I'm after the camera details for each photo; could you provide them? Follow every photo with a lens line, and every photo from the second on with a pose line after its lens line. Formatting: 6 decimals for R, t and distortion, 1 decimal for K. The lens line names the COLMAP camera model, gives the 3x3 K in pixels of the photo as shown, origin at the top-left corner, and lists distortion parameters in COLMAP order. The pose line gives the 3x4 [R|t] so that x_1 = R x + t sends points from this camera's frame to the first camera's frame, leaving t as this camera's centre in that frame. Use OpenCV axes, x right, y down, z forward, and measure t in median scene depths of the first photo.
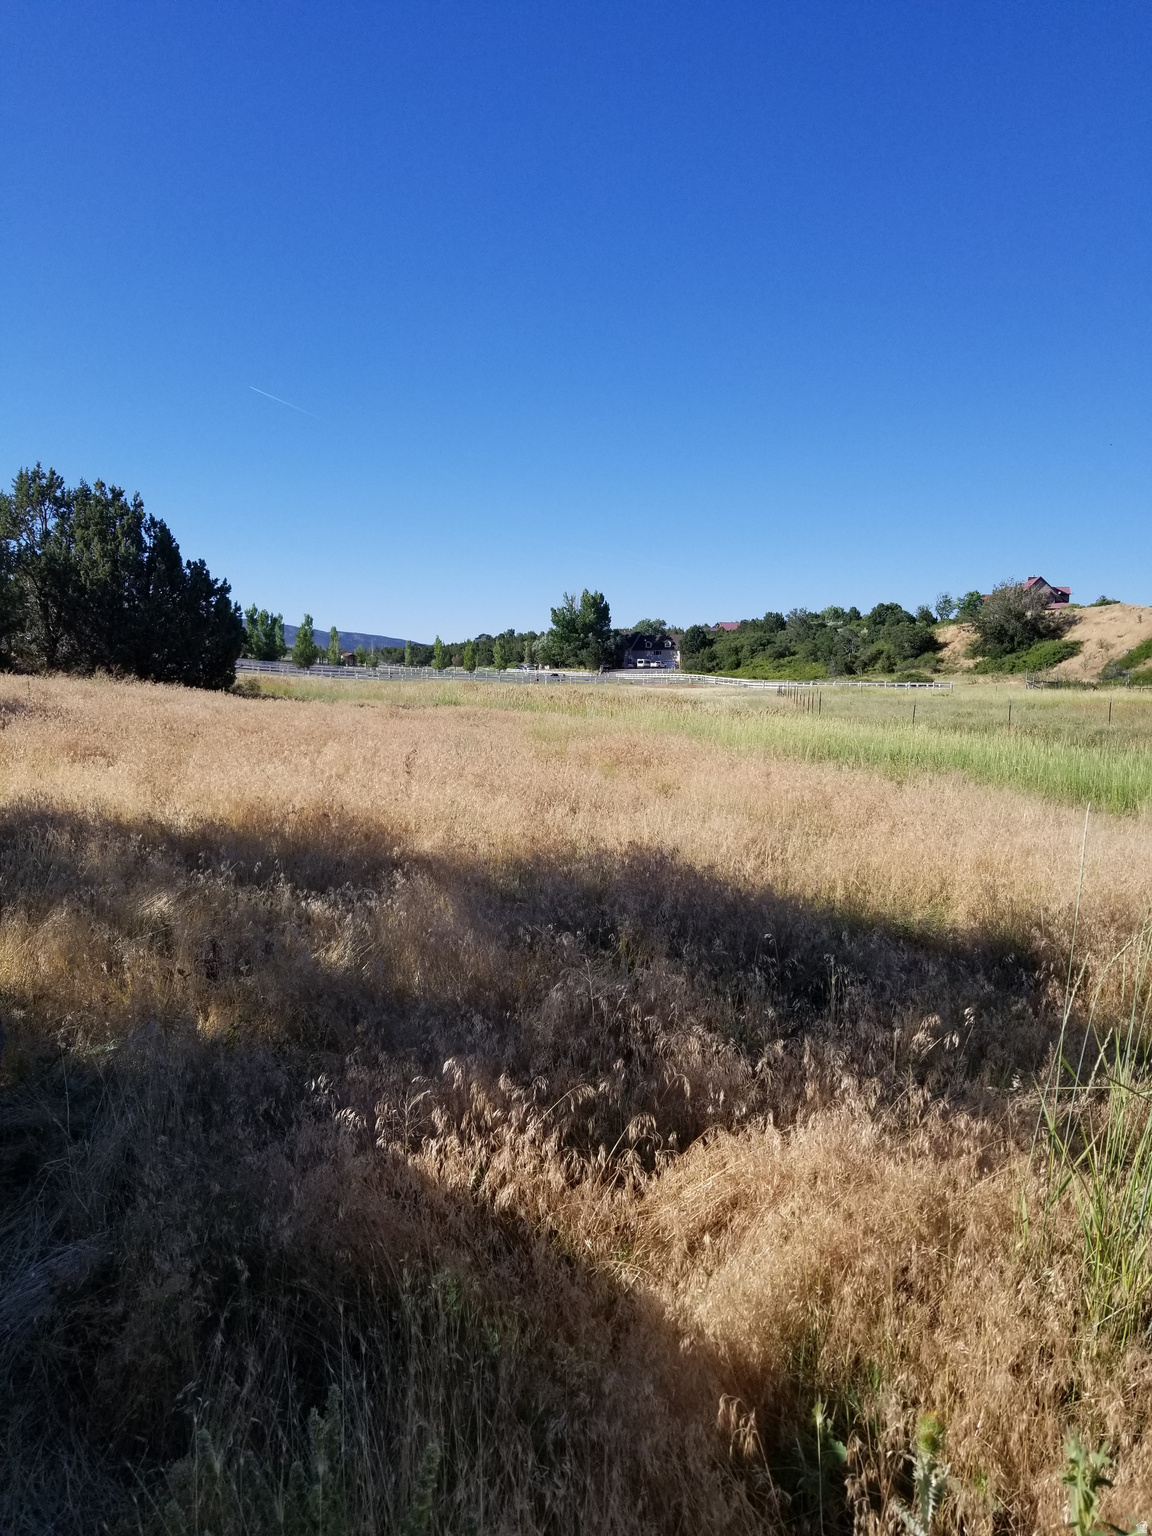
lens RADIAL K [[1160.5, 0, 576.0], [0, 1160.5, 768.0], [0, 0, 1]] dist [0.073574, -0.141334]
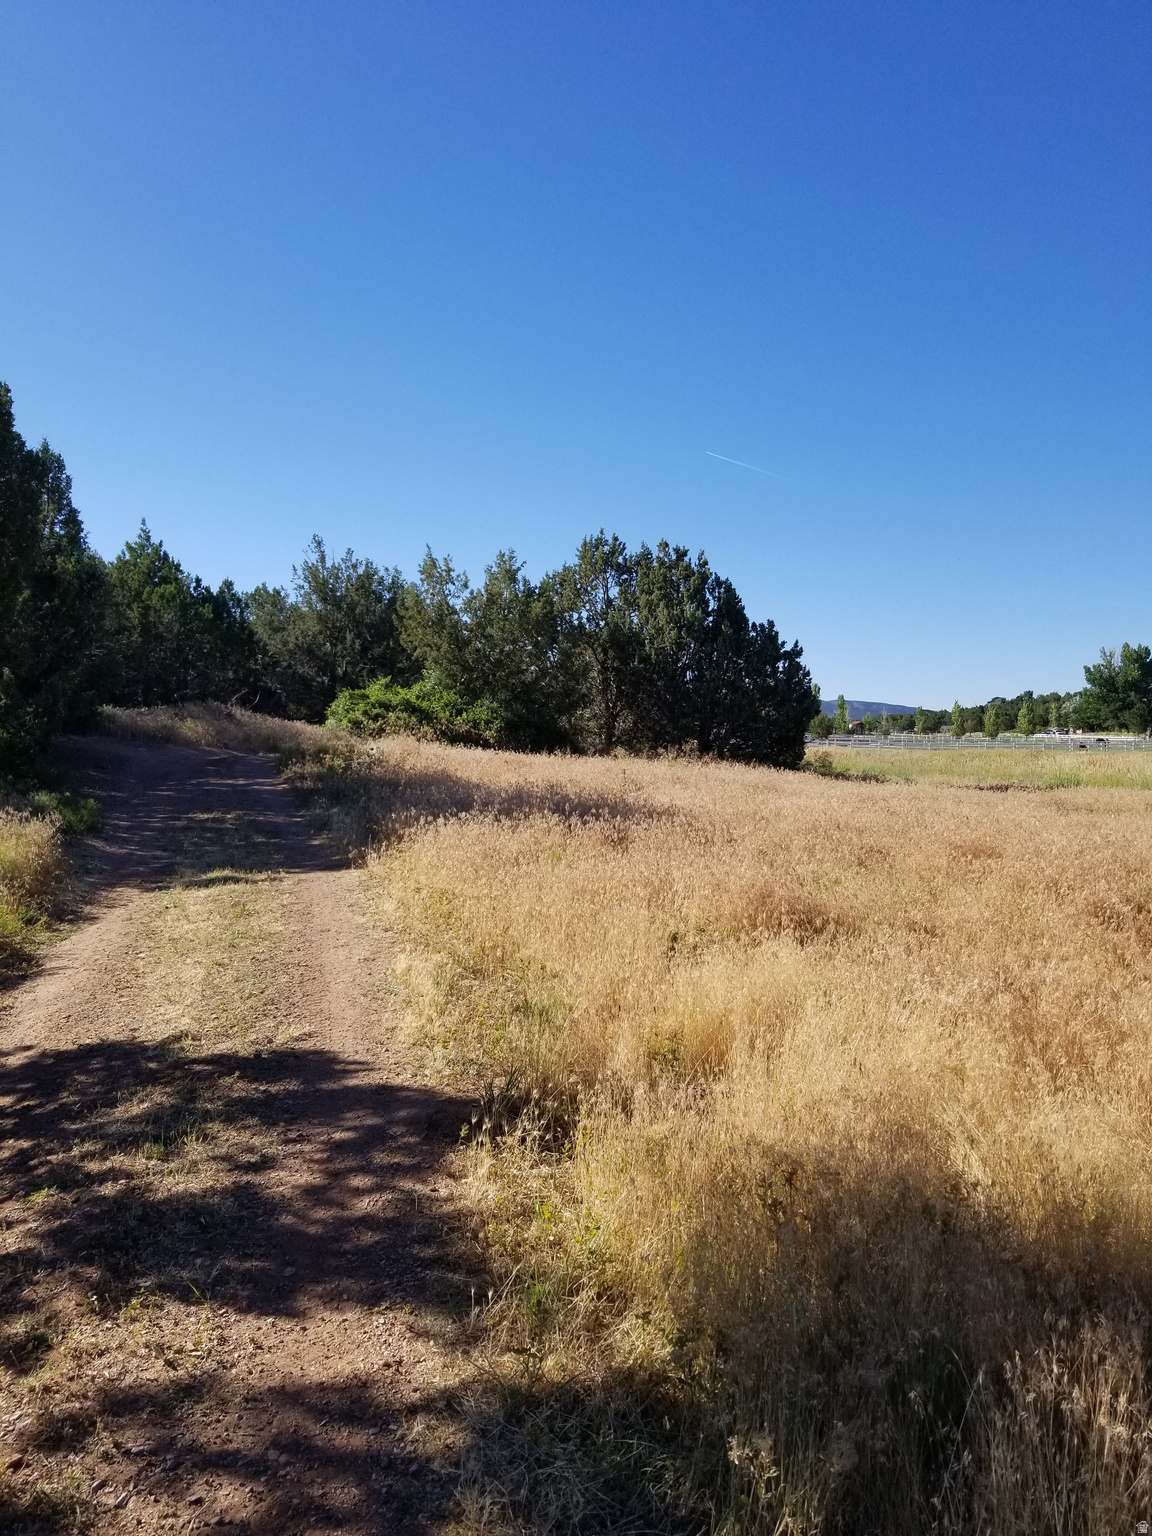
lens RADIAL K [[1160.5, 0, 576.0], [0, 1160.5, 768.0], [0, 0, 1]] dist [0.073574, -0.141334]
pose [[0.911740, -0.008208, -0.410686, -0.014800], [-0.015987, 0.998334, -0.055445, -0.002628], [0.410457, 0.057117, 0.910090, 0.023623]]
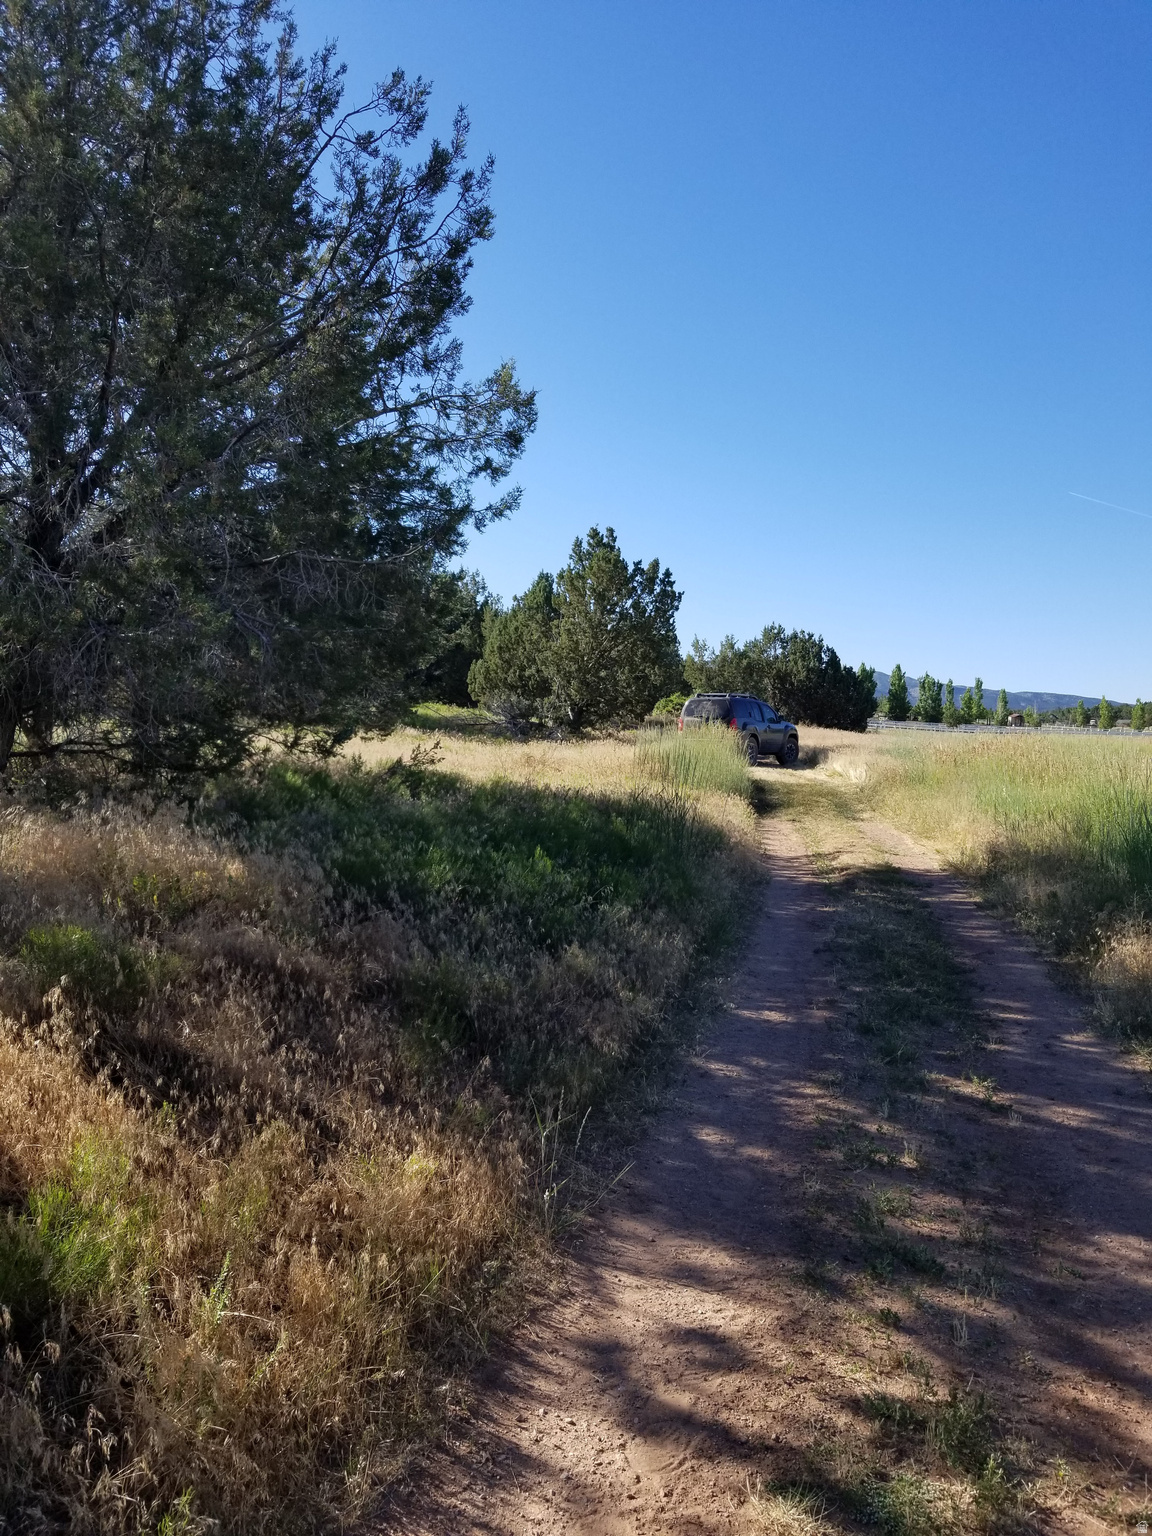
lens RADIAL K [[1160.5, 0, 576.0], [0, 1160.5, 768.0], [0, 0, 1]] dist [0.073574, -0.141334]
pose [[0.845205, 0.012193, -0.534303, 0.049638], [-0.040624, 0.998313, -0.041480, 0.013140], [0.532896, 0.056765, 0.844275, -0.130534]]
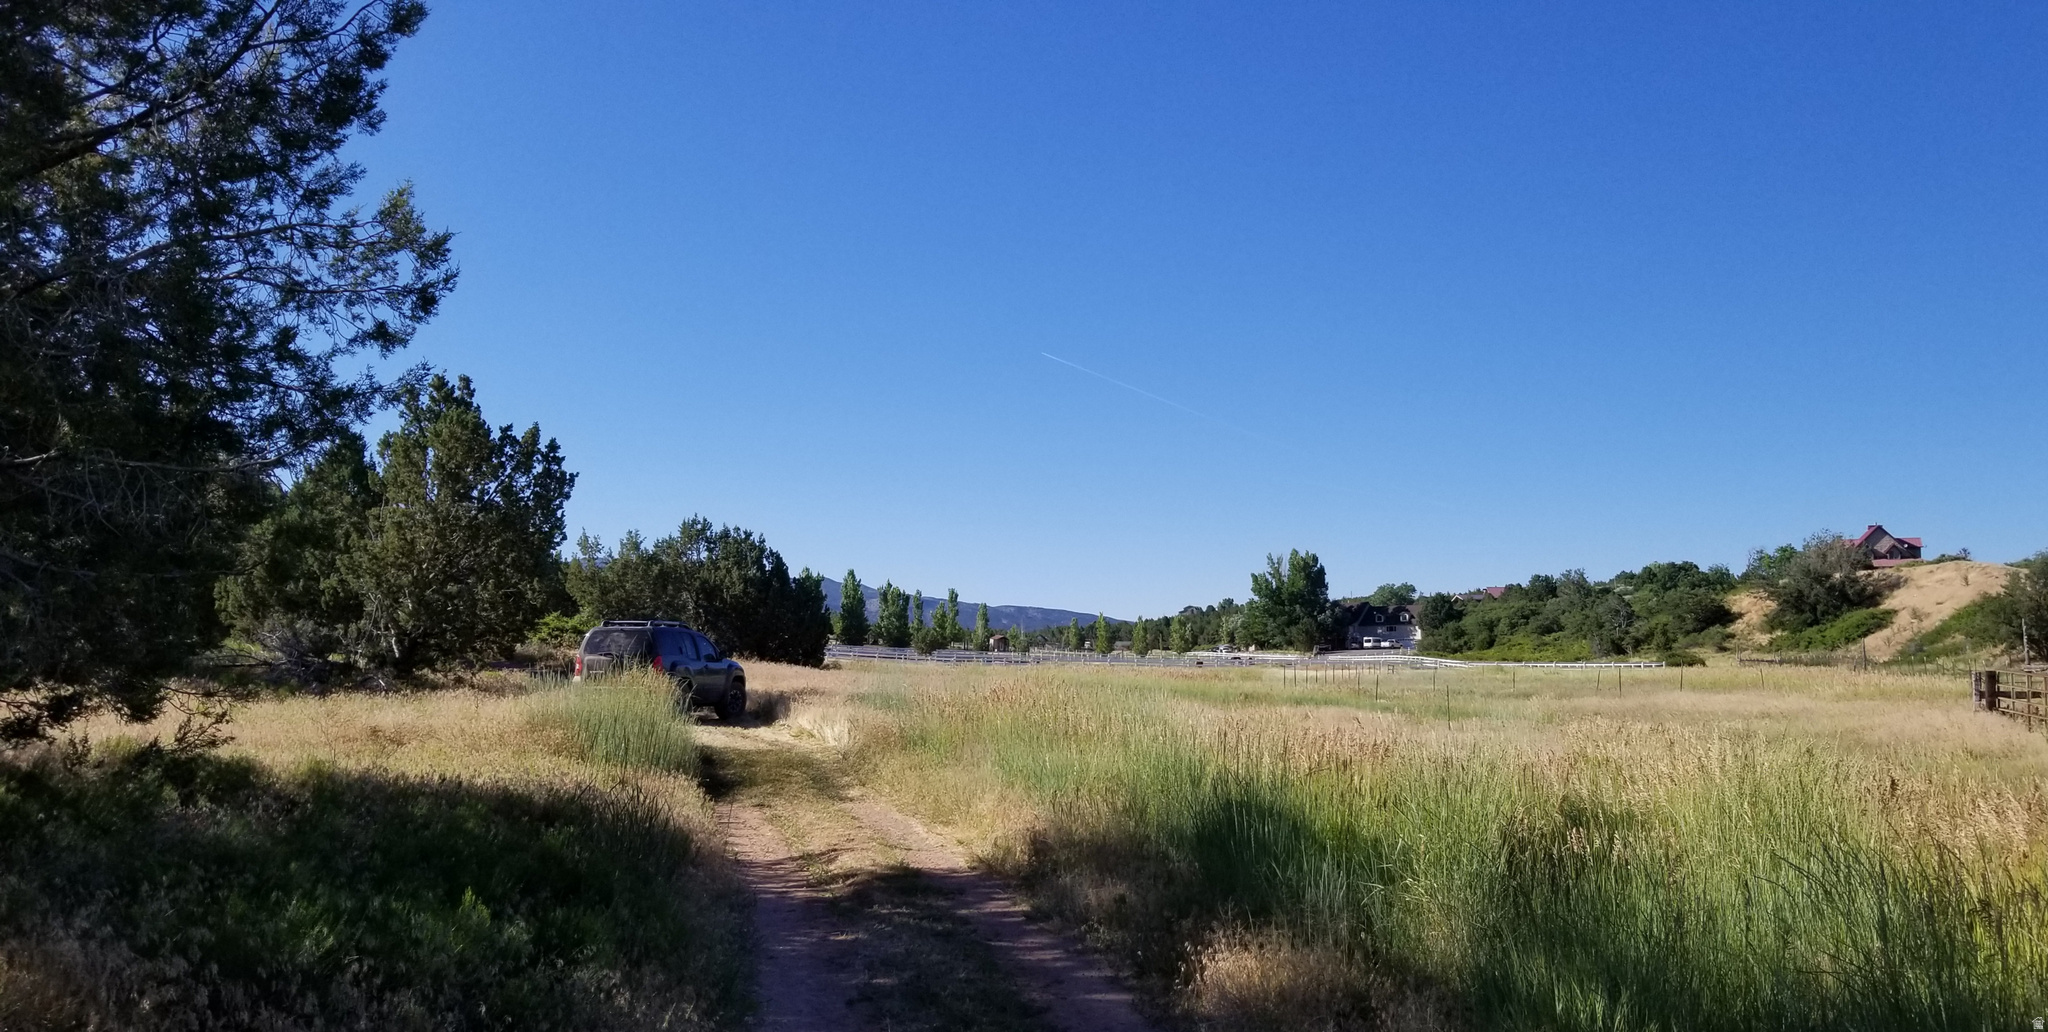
lens RADIAL K [[1607.2, 0, 1096.7], [0, 1607.2, 517.8], [0, 0, 1]] dist [0.060358, -0.106377]
pose [[0.989835, -0.023763, -0.140219, 0.047618], [-0.000078, 0.985851, -0.167621, 0.011981], [0.142218, 0.165928, 0.975829, -0.134312]]
